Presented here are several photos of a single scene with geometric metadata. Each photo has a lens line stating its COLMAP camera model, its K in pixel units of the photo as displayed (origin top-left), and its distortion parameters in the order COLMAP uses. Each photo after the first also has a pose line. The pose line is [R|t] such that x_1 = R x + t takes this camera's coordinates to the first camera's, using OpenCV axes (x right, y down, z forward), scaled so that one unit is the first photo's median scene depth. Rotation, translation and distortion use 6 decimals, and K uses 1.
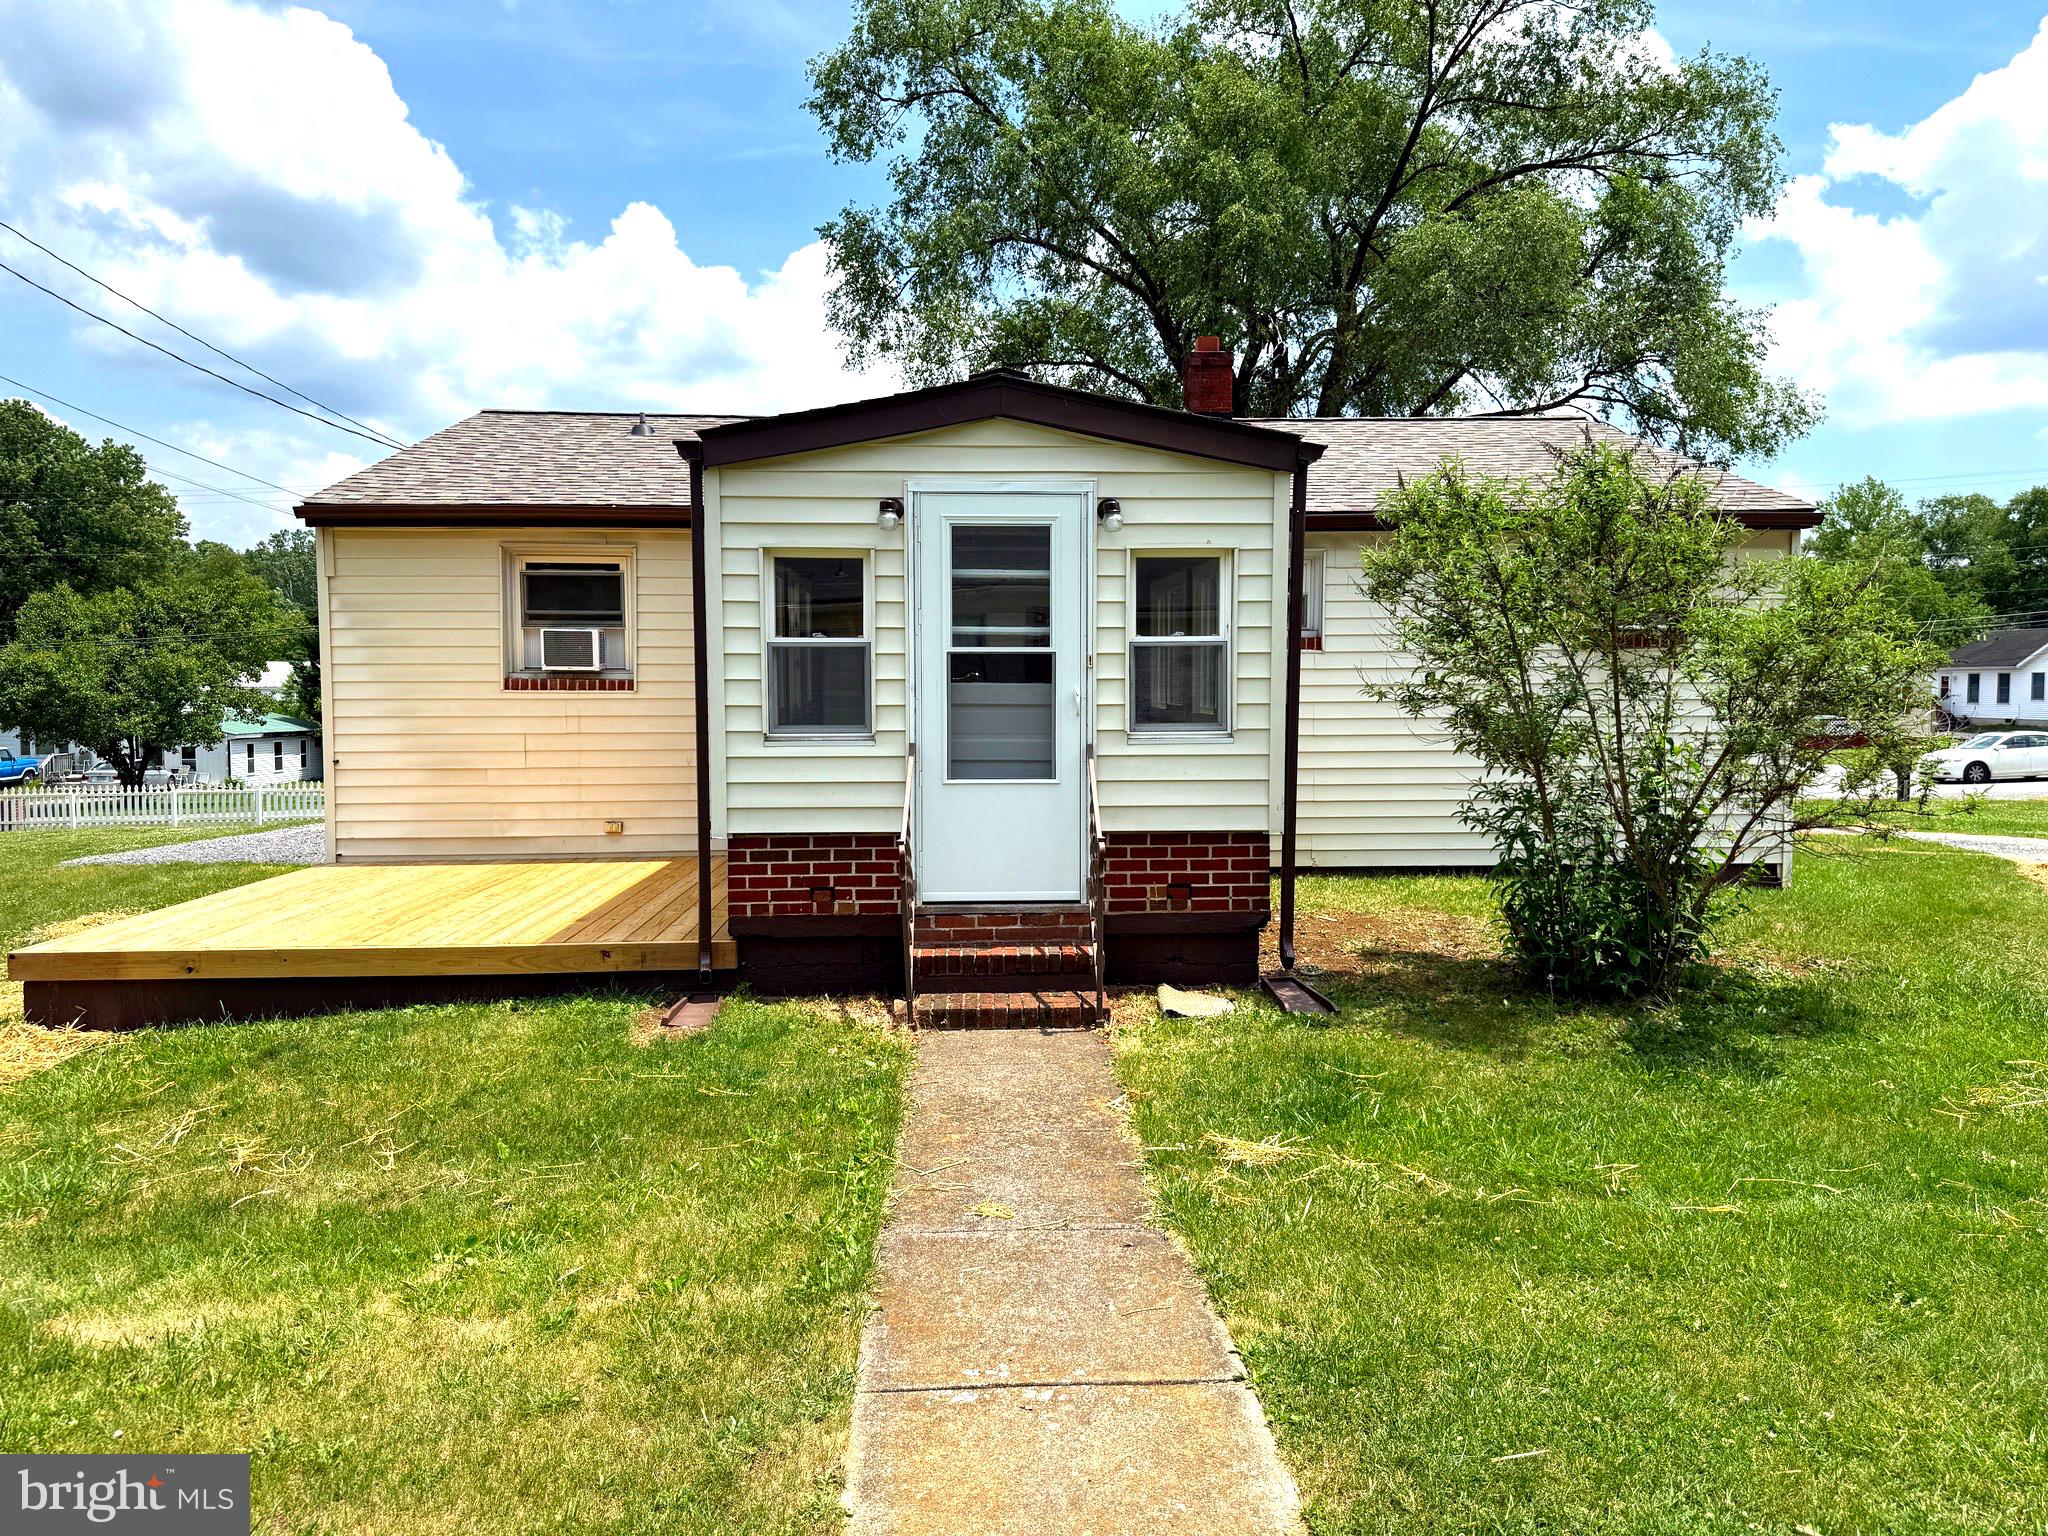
lens RADIAL K [[1457.2, 0, 1024.0], [0, 1457.2, 768.0], [0, 0, 1]] dist [0.038895, -0.000771]
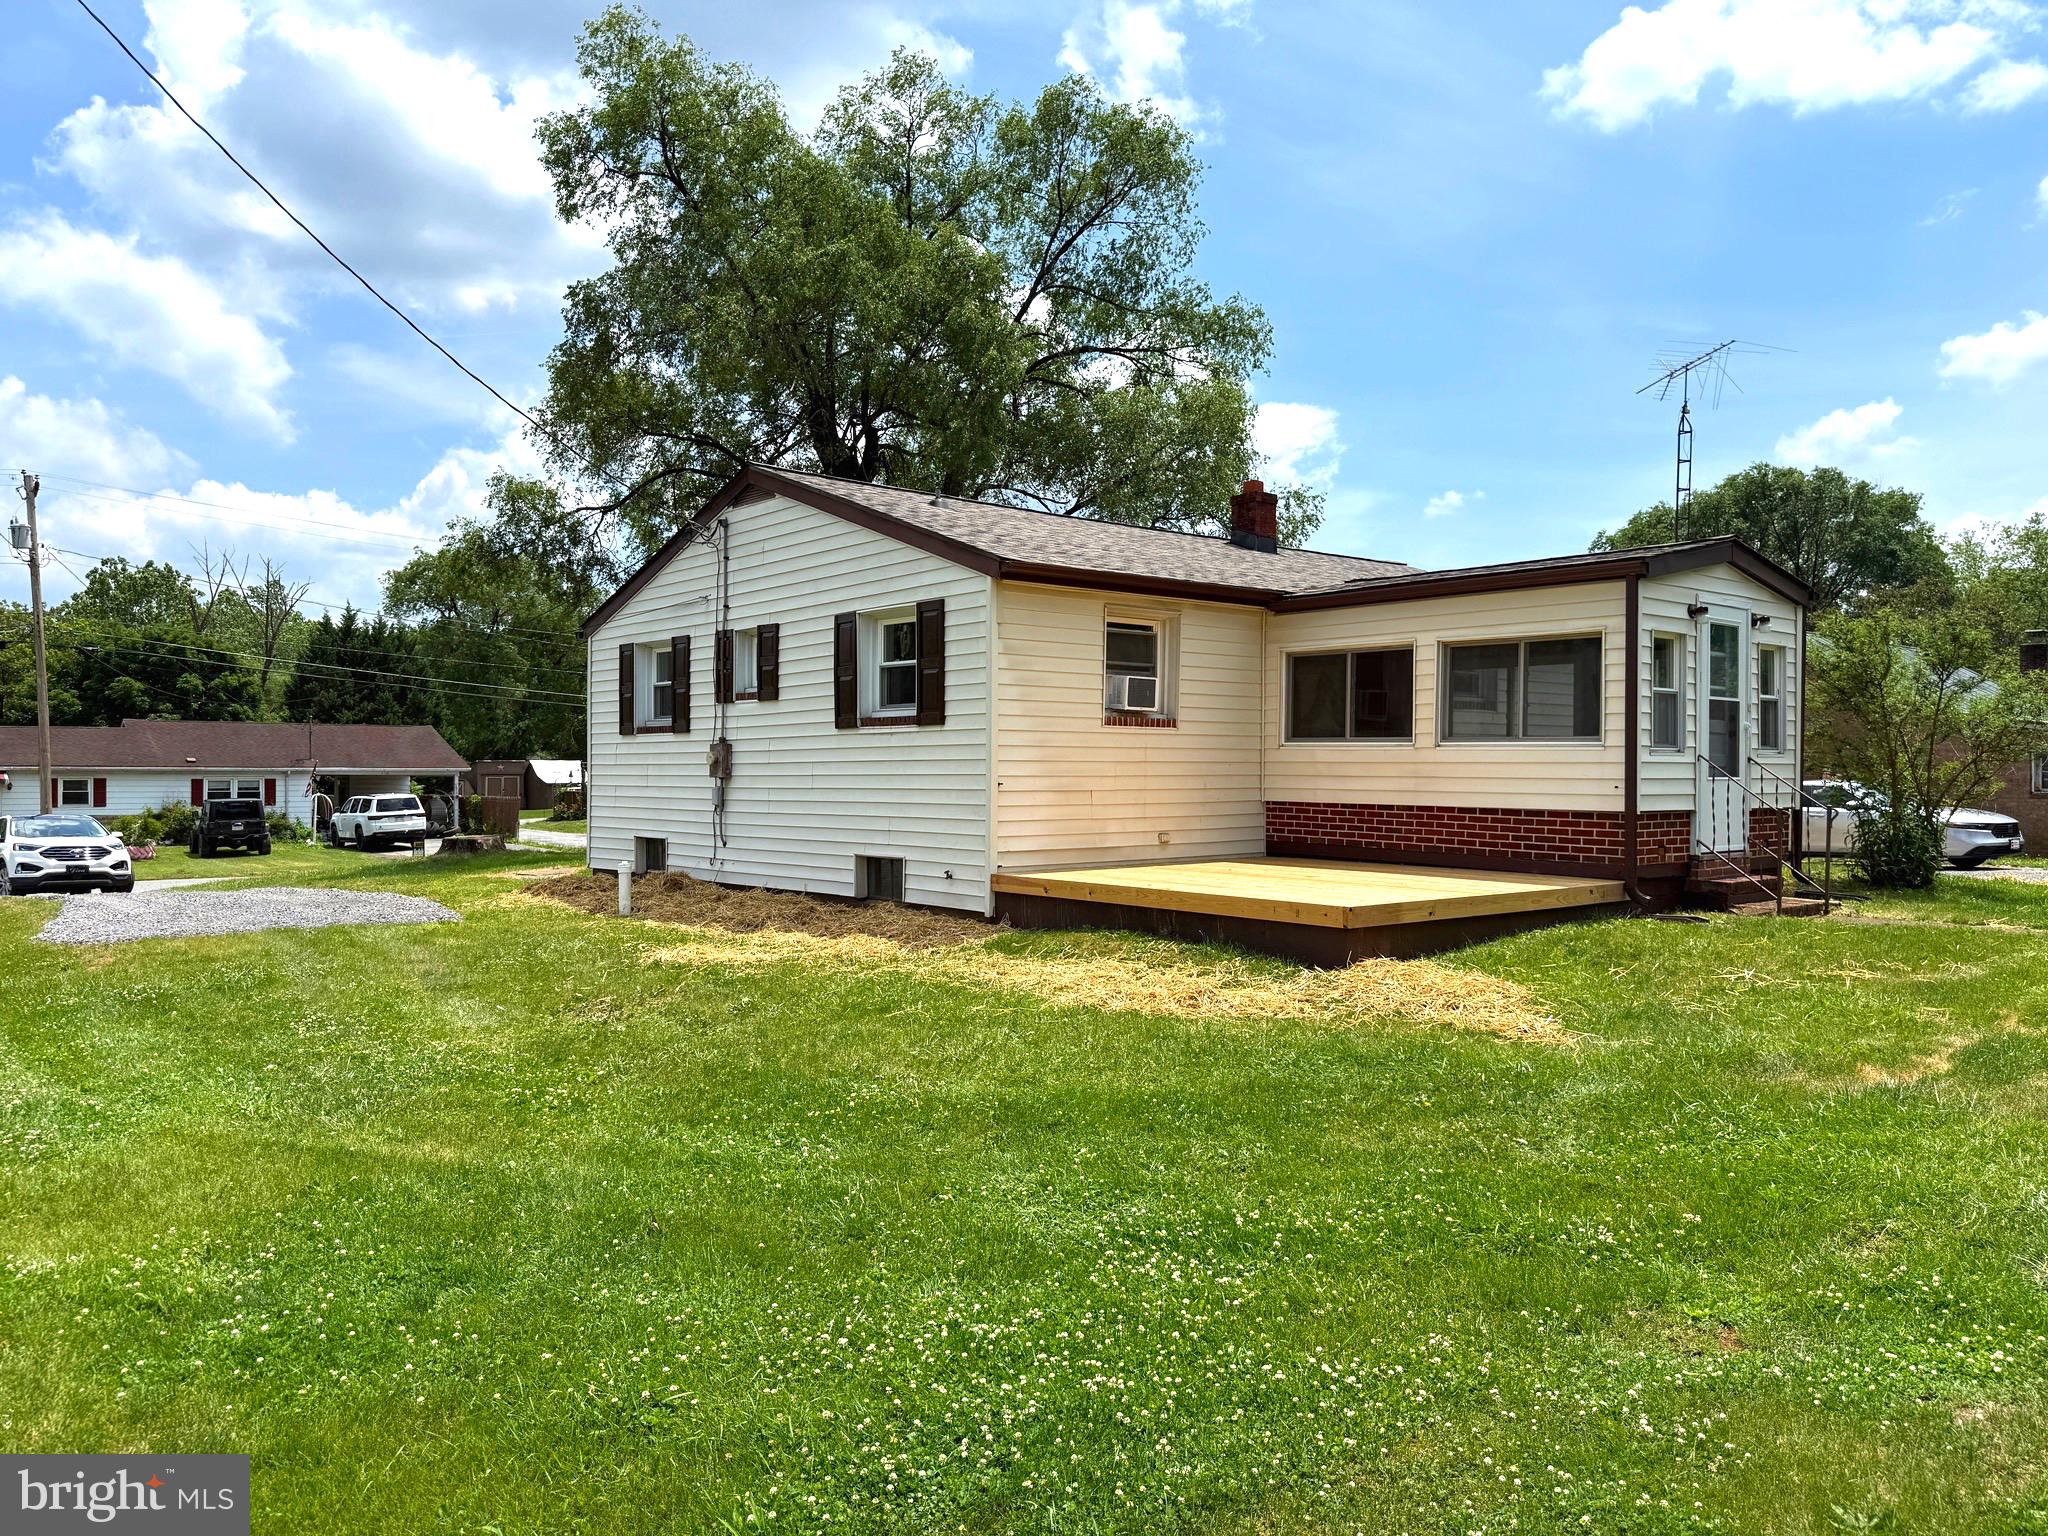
lens RADIAL K [[1457.2, 0, 1024.0], [0, 1457.2, 768.0], [0, 0, 1]] dist [0.038895, -0.000771]
pose [[0.804728, 0.004663, 0.593626, -1.116278], [0.029078, 0.998459, -0.047262, 0.036463], [-0.592932, 0.055295, 0.803352, 0.081877]]
